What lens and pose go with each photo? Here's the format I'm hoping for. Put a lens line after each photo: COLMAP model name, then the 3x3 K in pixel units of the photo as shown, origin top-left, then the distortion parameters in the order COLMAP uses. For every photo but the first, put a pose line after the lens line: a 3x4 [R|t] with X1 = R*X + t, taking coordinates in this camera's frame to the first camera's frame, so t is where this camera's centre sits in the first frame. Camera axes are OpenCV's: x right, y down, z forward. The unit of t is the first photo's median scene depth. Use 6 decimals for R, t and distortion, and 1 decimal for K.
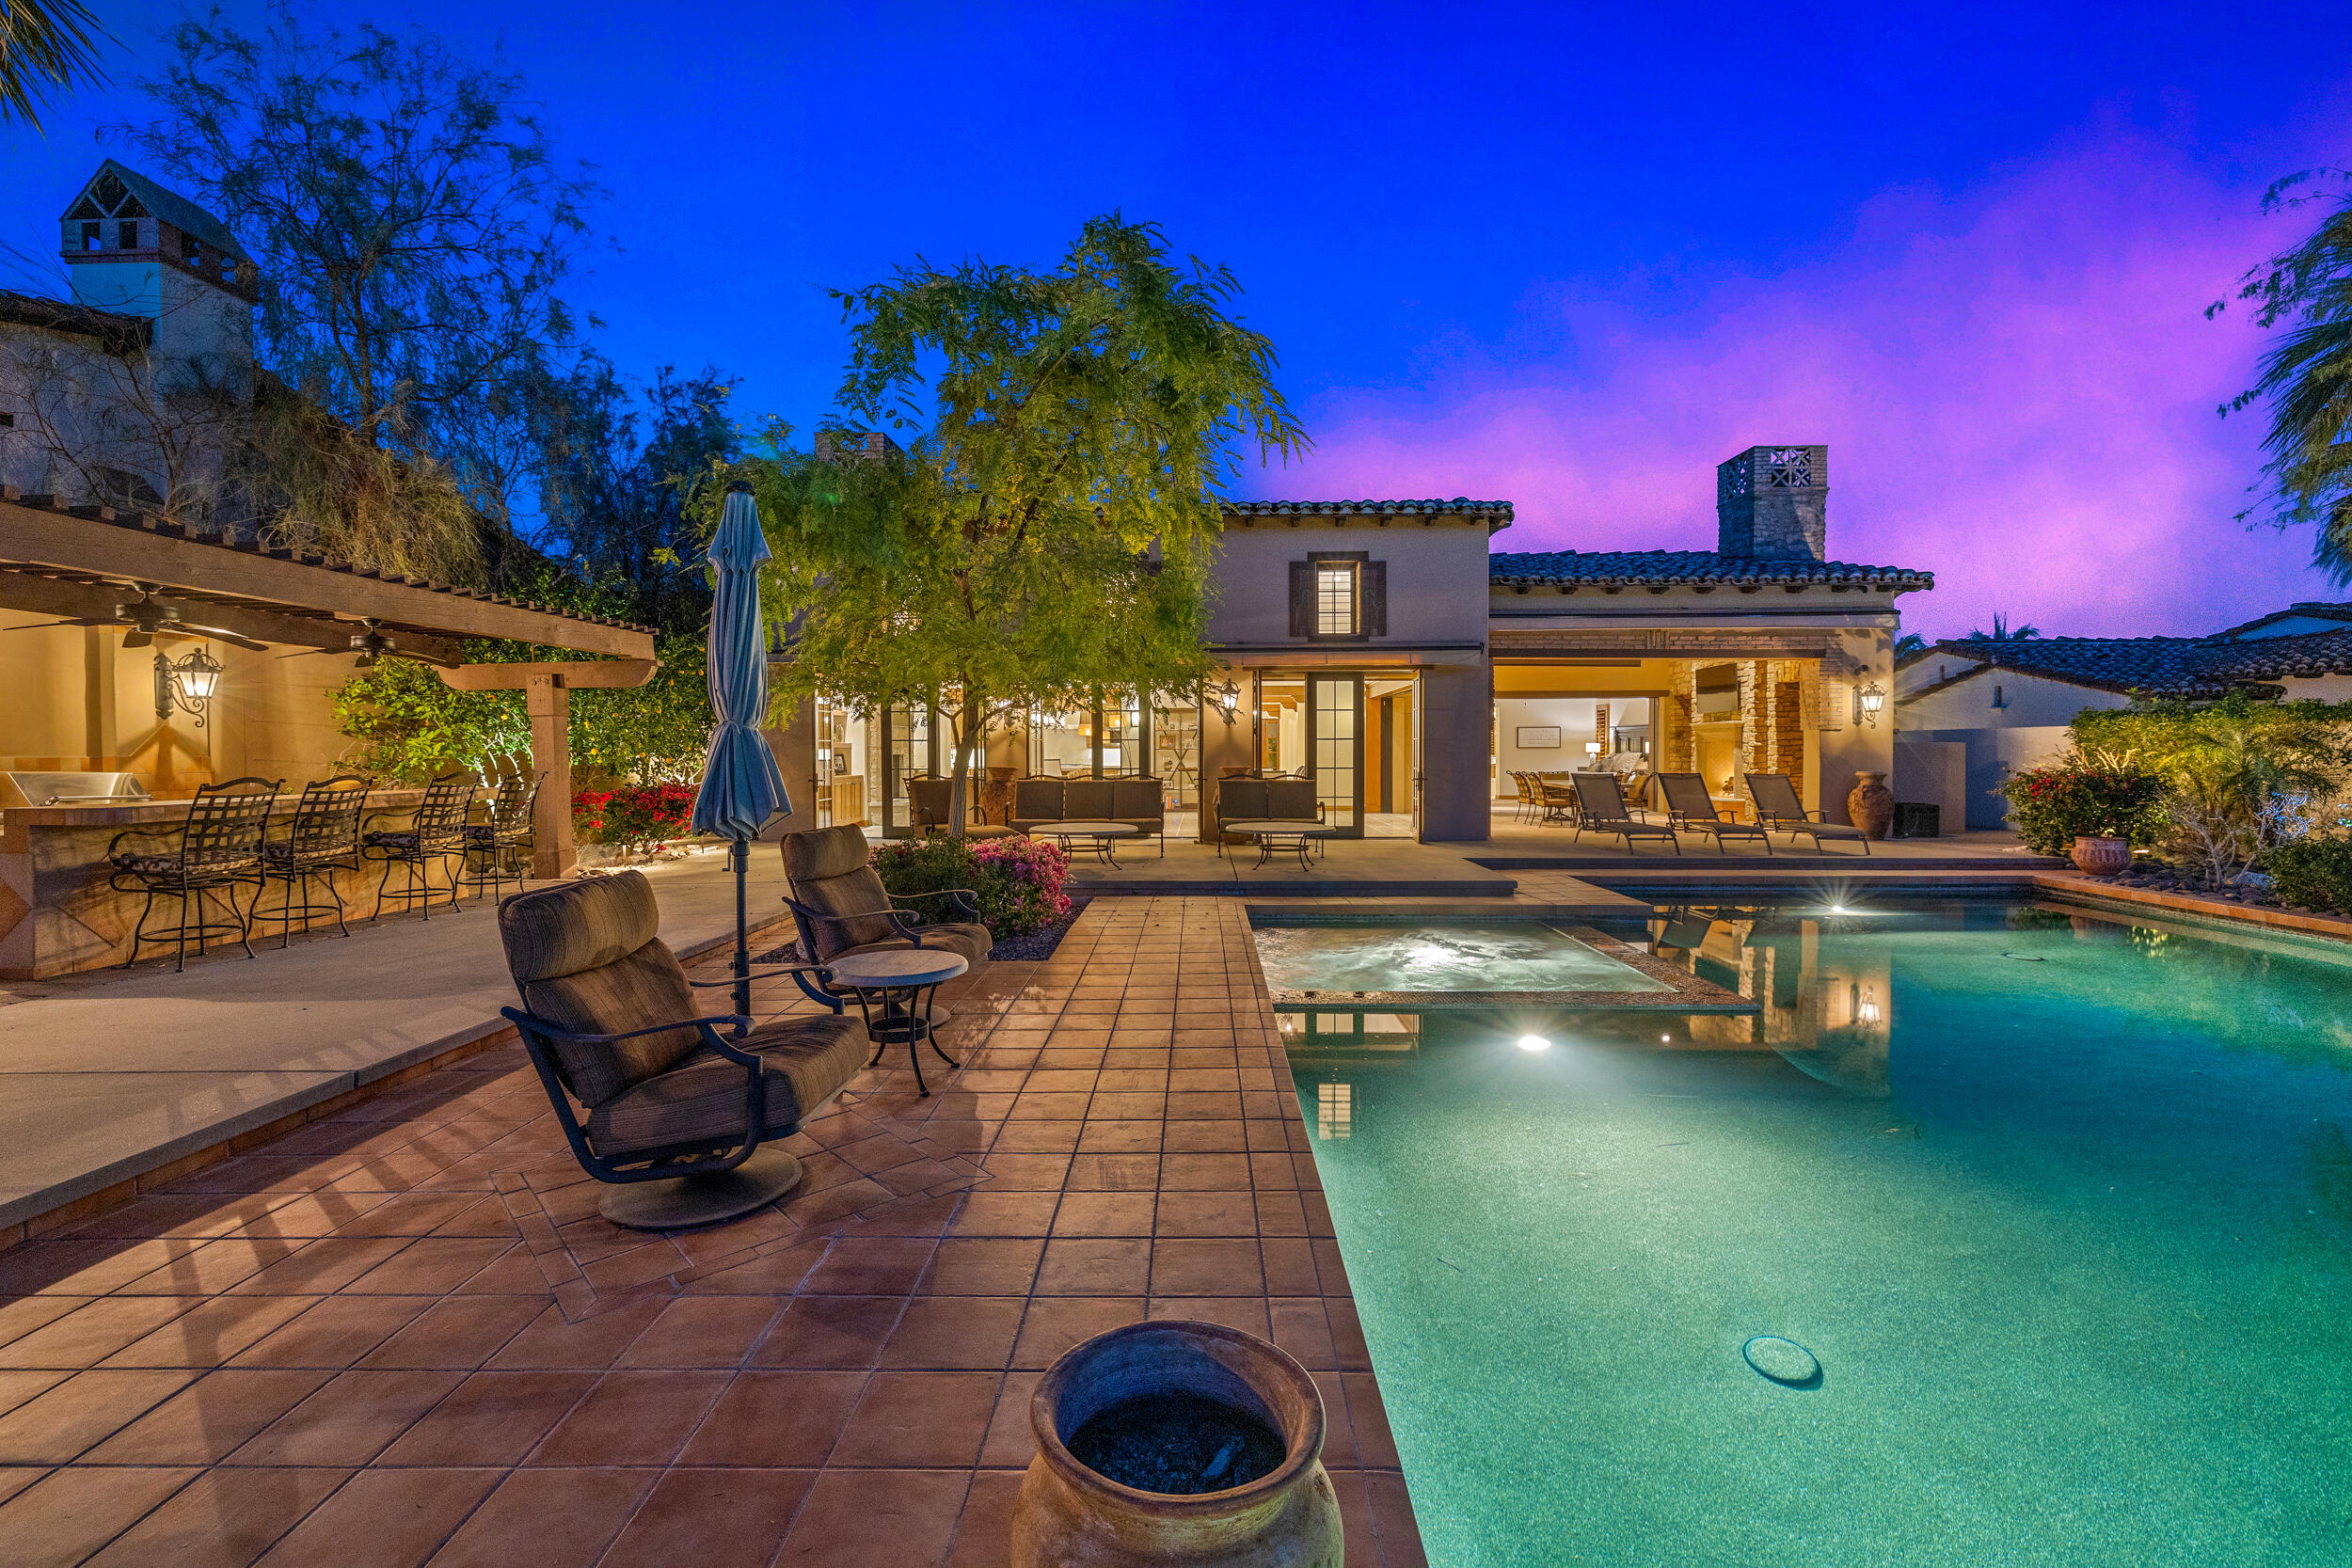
lens RADIAL K [[975.6, 0, 1173.0], [0, 975.6, 772.7], [0, 0, 1]] dist [0.000917, -0.000620]
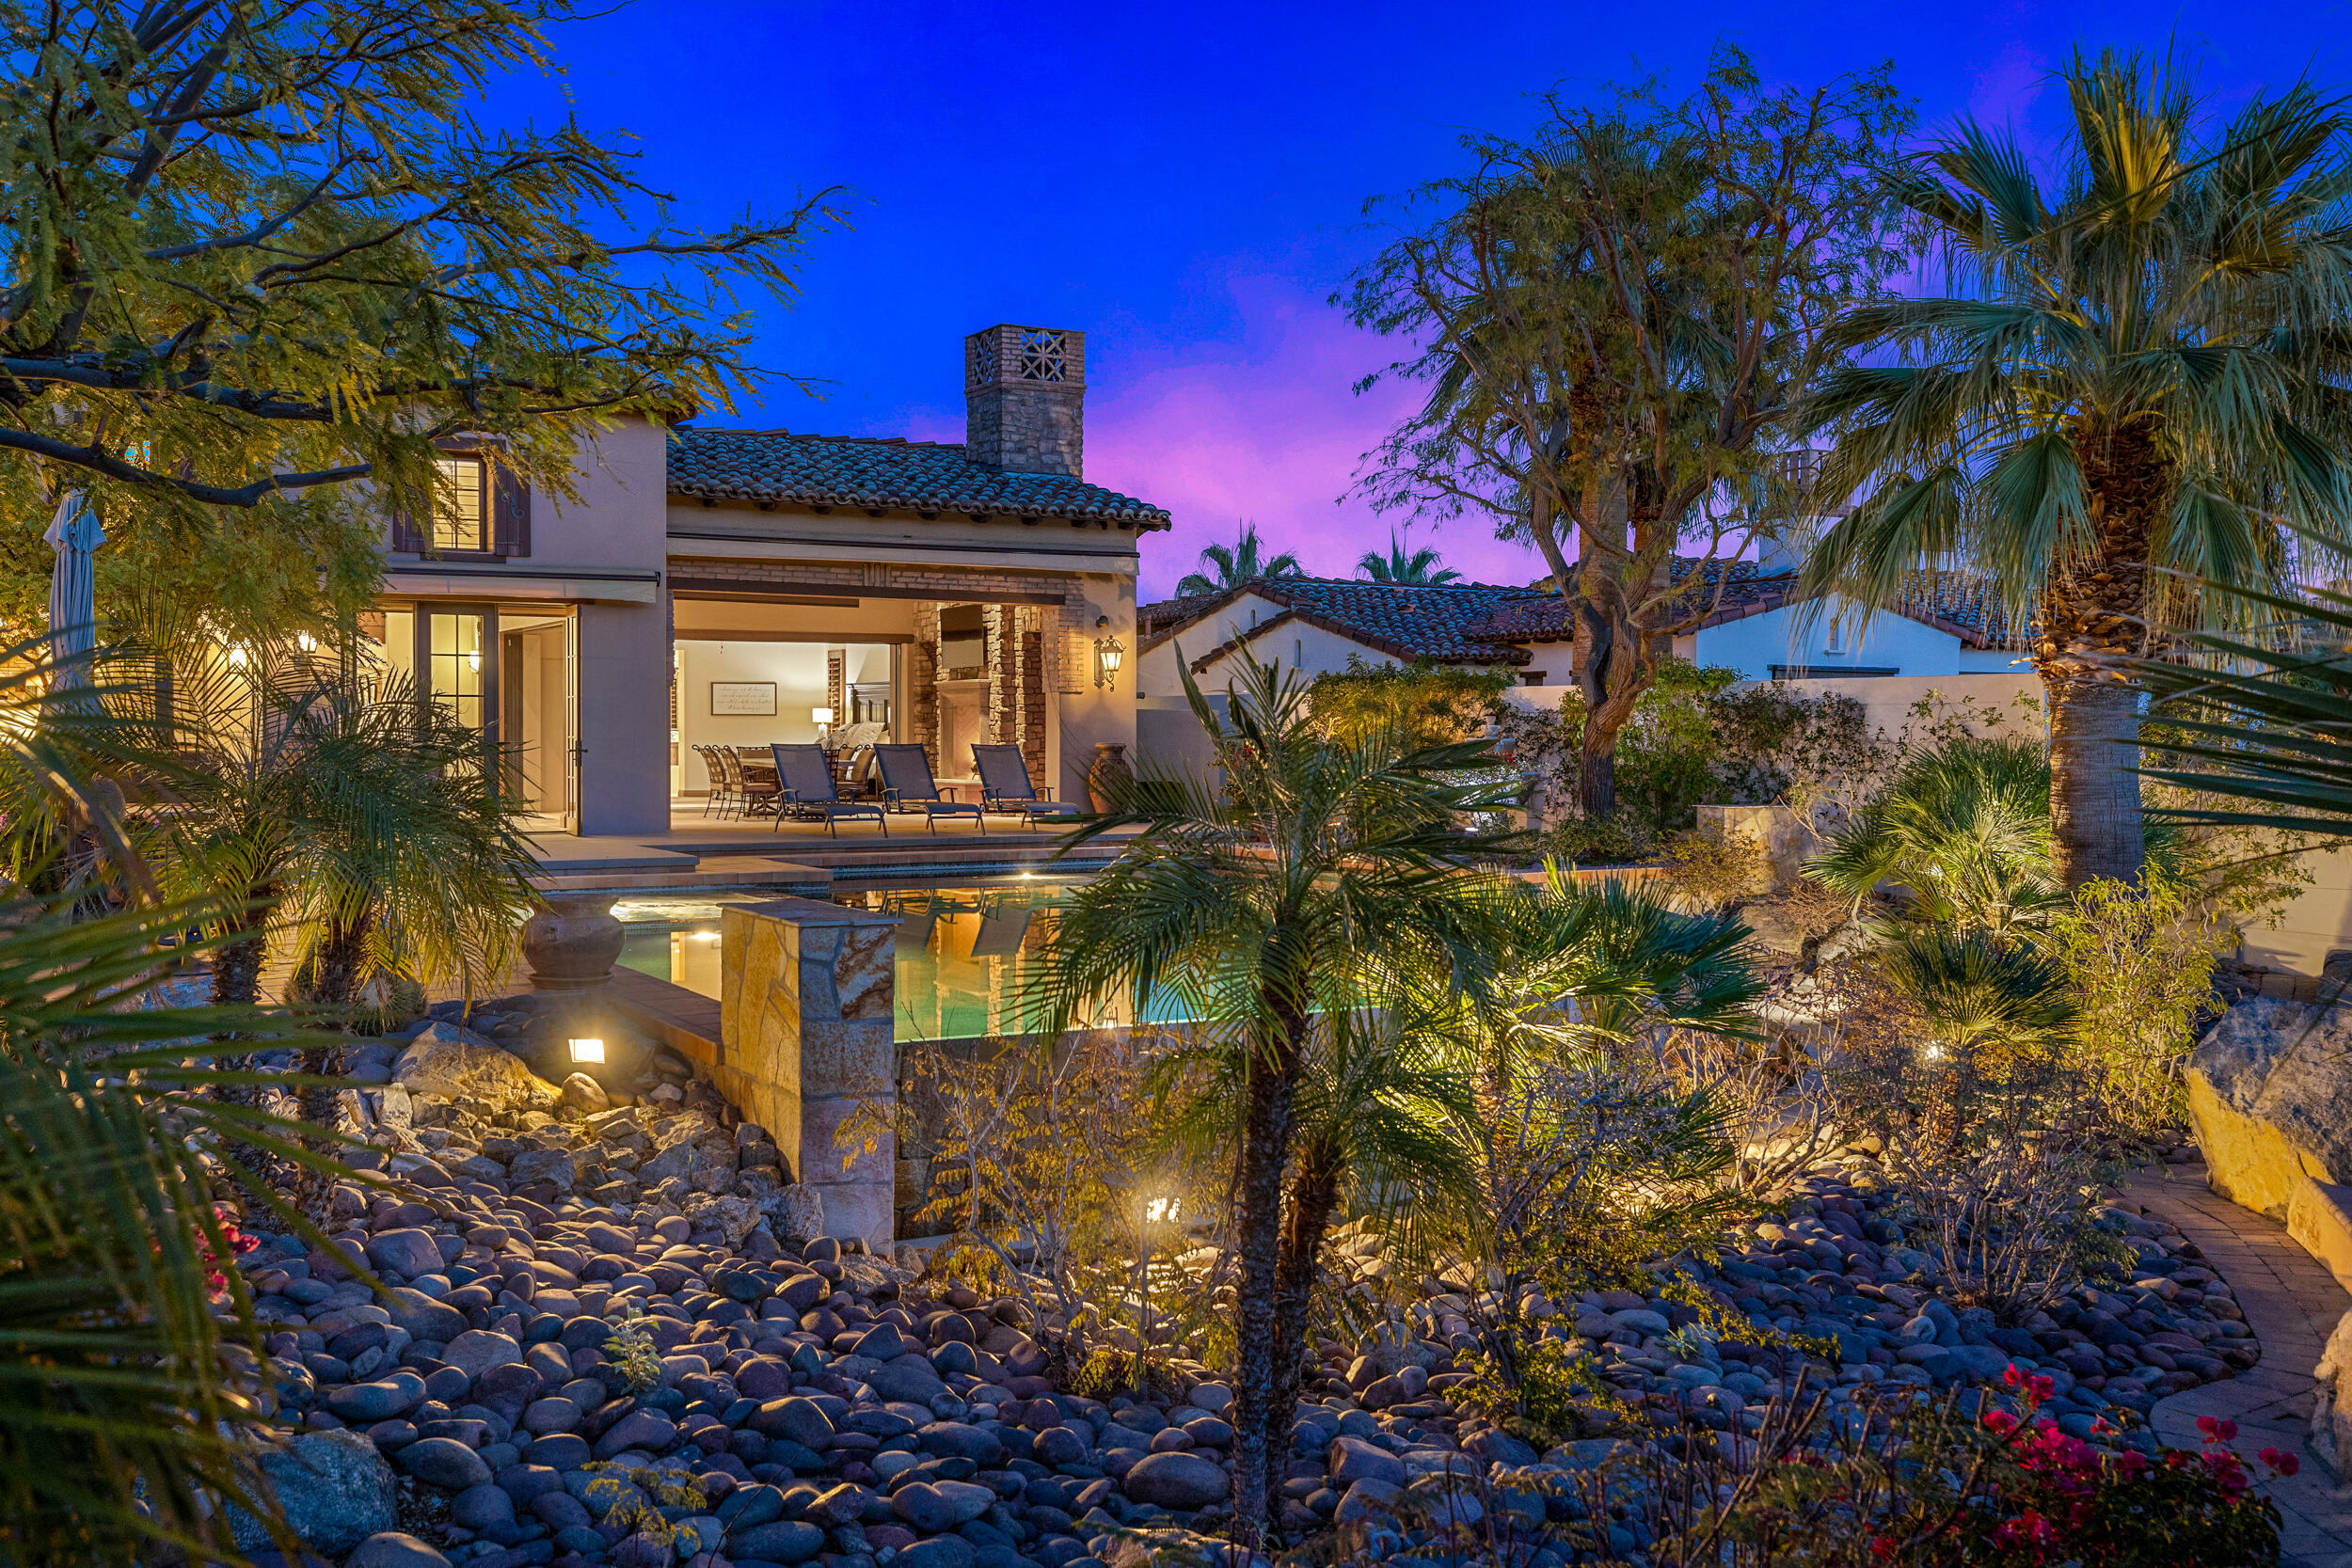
lens RADIAL K [[2373.8, 0, 1180.3], [0, 2373.8, 770.4], [0, 0, 1]] dist [0.077488, 0.000000]
pose [[0.865719, -0.001835, 0.500528, -0.229018], [0.005277, 0.999971, -0.005461, 0.030209], [-0.500503, 0.007369, 0.865703, -0.712464]]
